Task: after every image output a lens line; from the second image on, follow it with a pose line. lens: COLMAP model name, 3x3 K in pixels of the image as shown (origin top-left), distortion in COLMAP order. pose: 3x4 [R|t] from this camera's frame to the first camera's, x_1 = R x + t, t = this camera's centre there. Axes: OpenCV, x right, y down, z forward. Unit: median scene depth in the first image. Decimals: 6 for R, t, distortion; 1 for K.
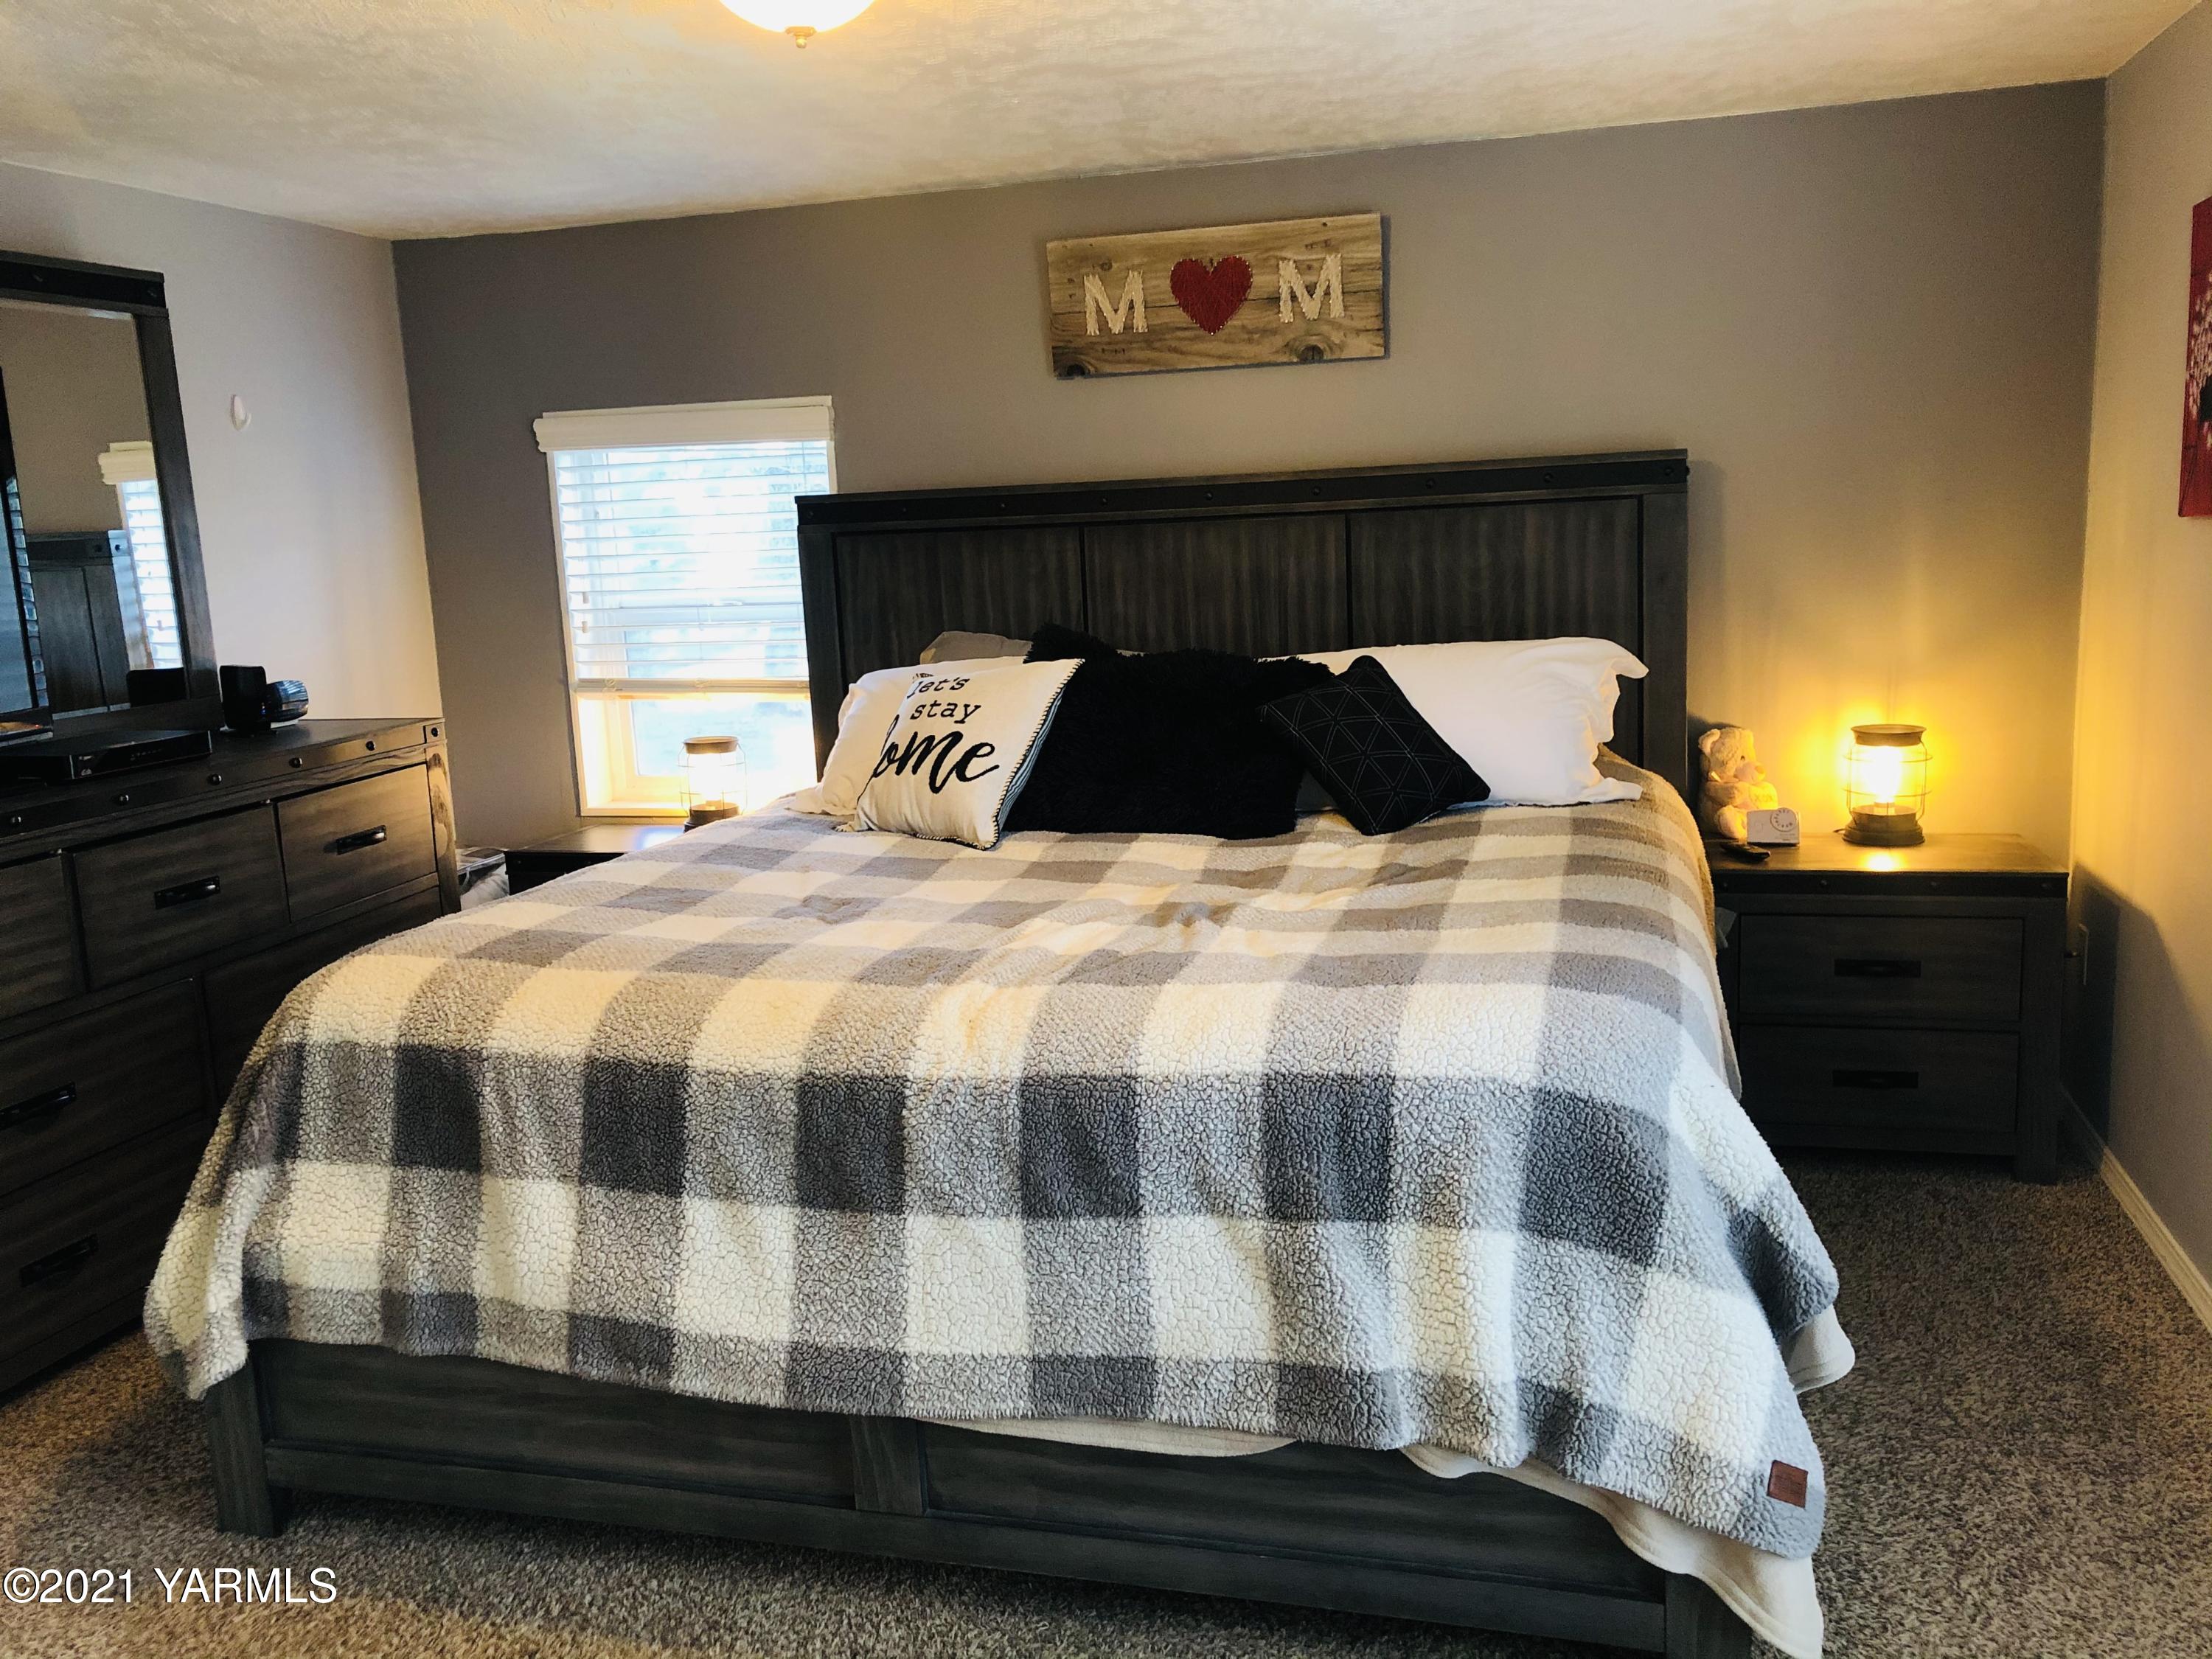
lens RADIAL K [[1815.1, 0, 1103.6], [0, 1815.1, 845.6], [0, 0, 1]] dist [0.036031, -0.048345]
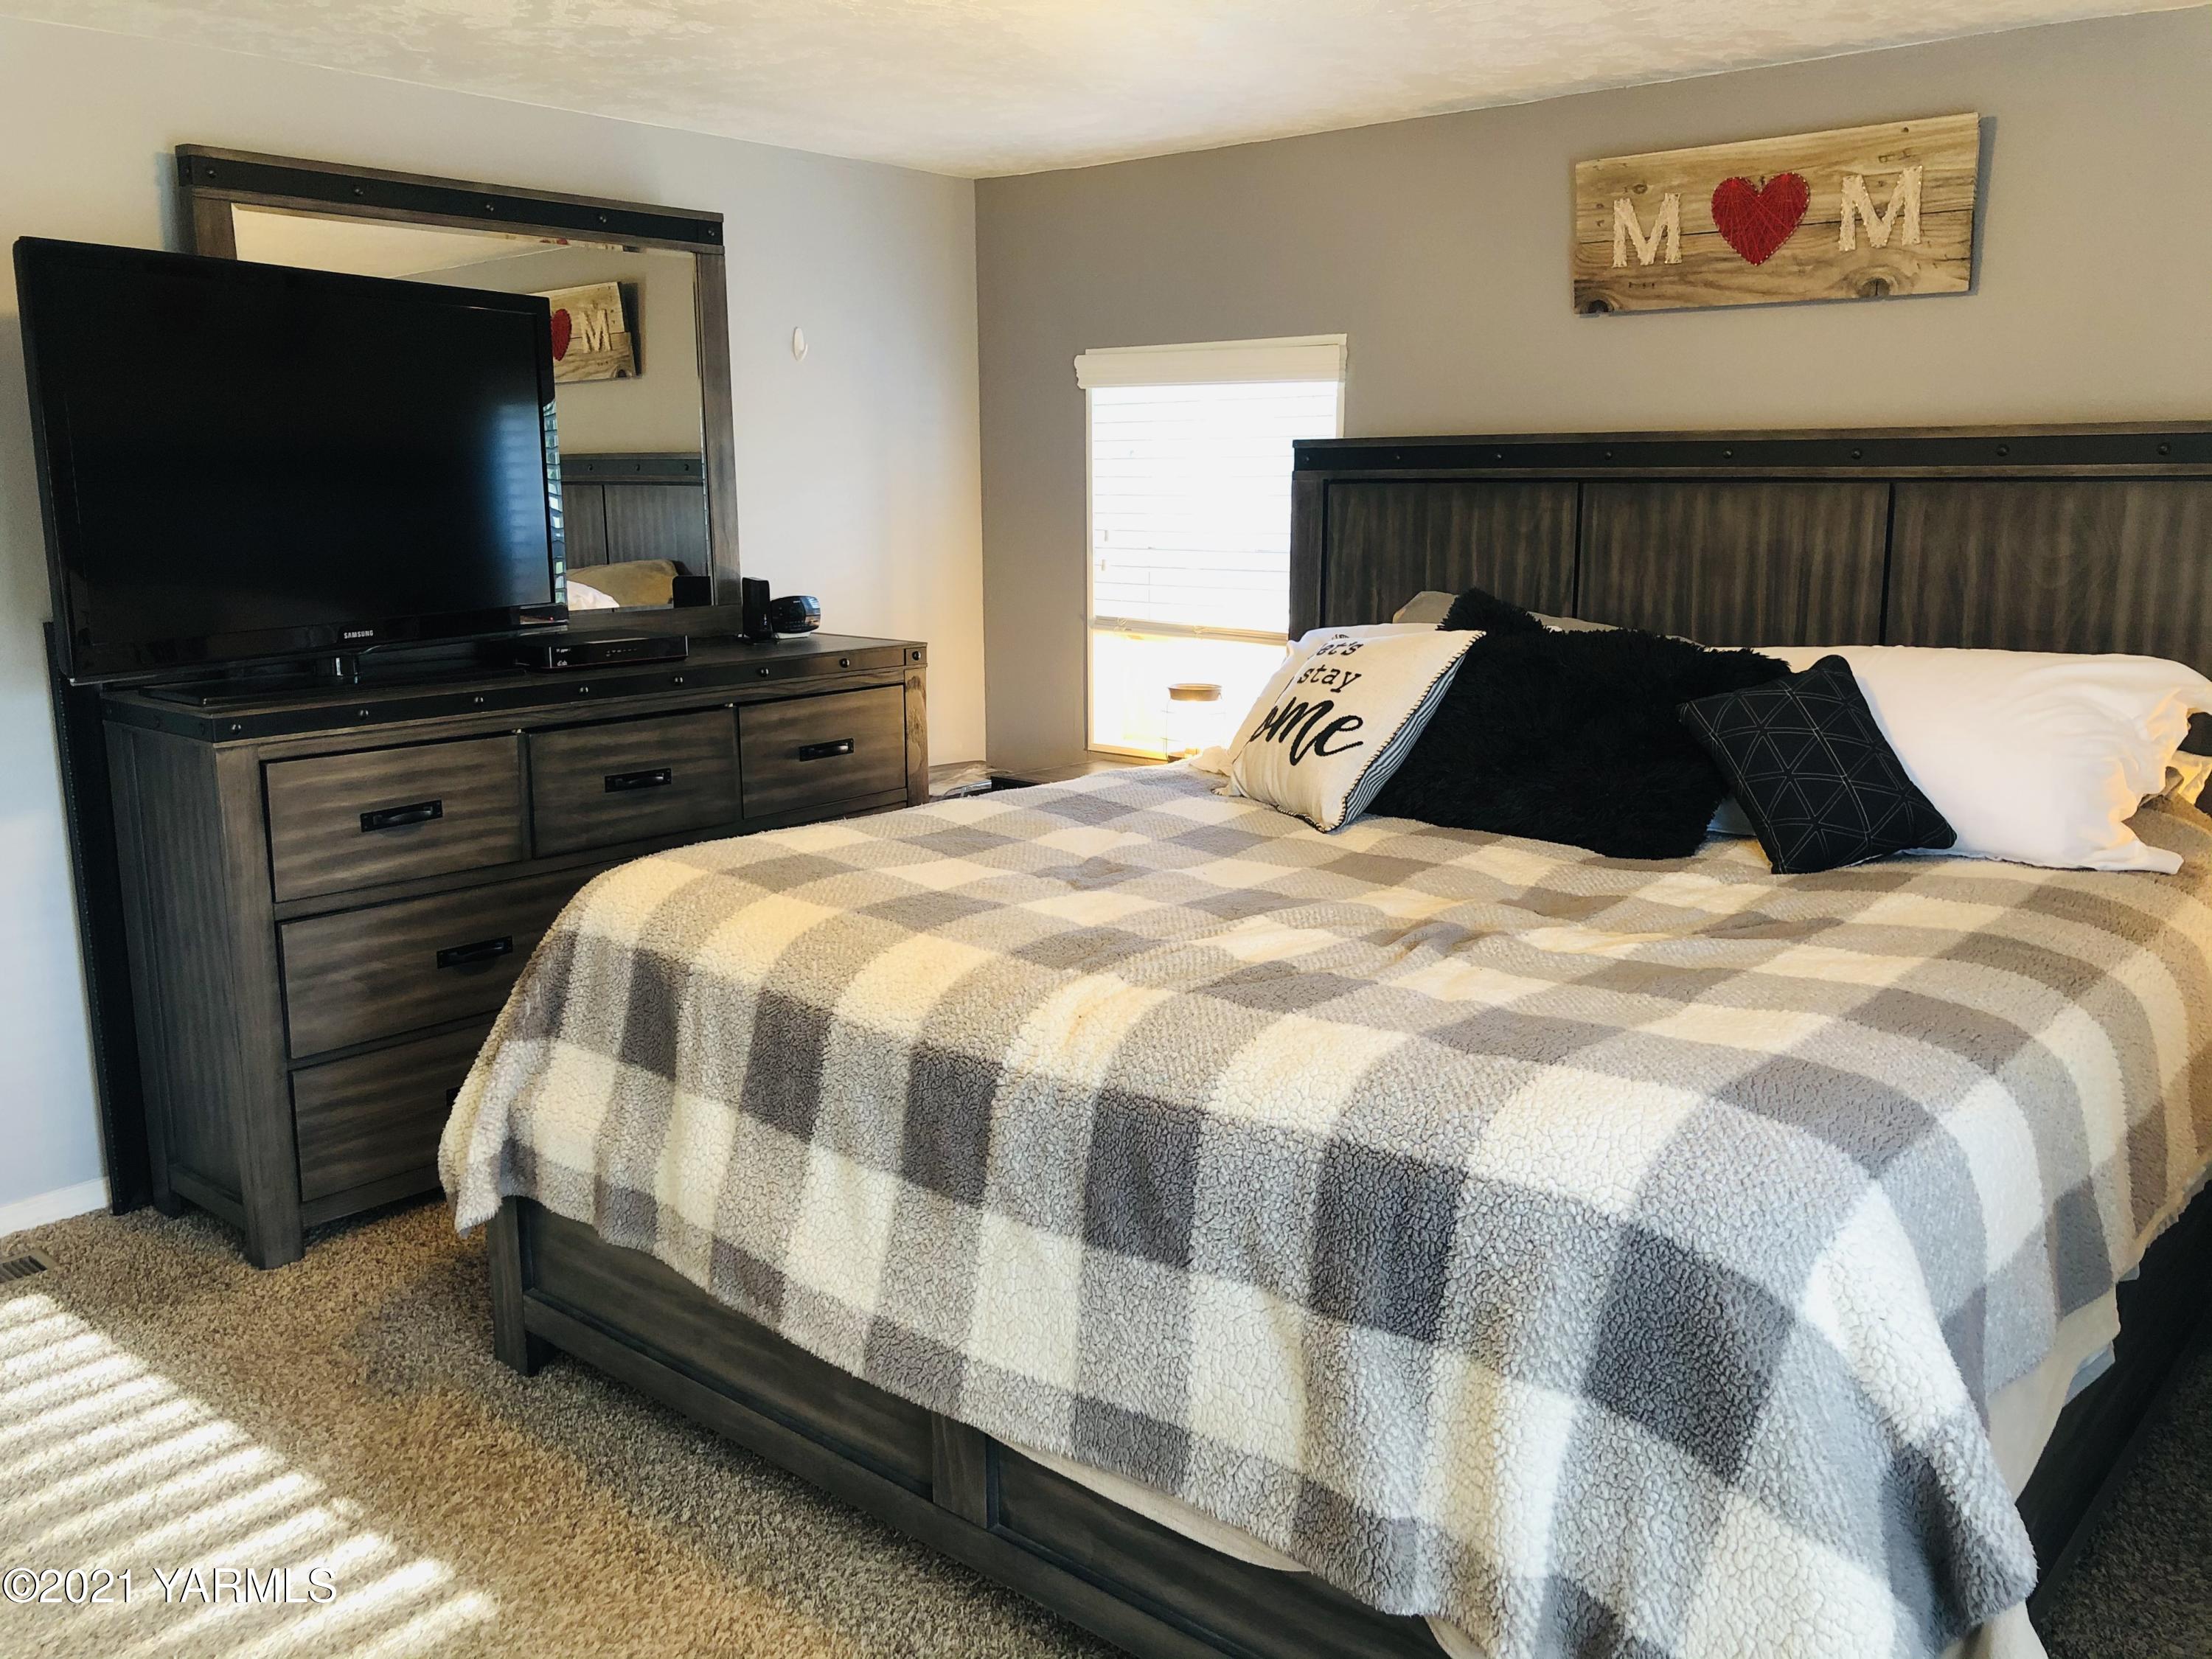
lens RADIAL K [[1815.1, 0, 1100.5], [0, 1815.1, 829.7], [0, 0, 1]] dist [0.036031, -0.048345]
pose [[0.902473, 0.124149, -0.412468, 0.242346], [-0.115271, 0.992248, 0.046447, -0.032778], [0.415037, 0.005628, 0.909787, 0.137650]]
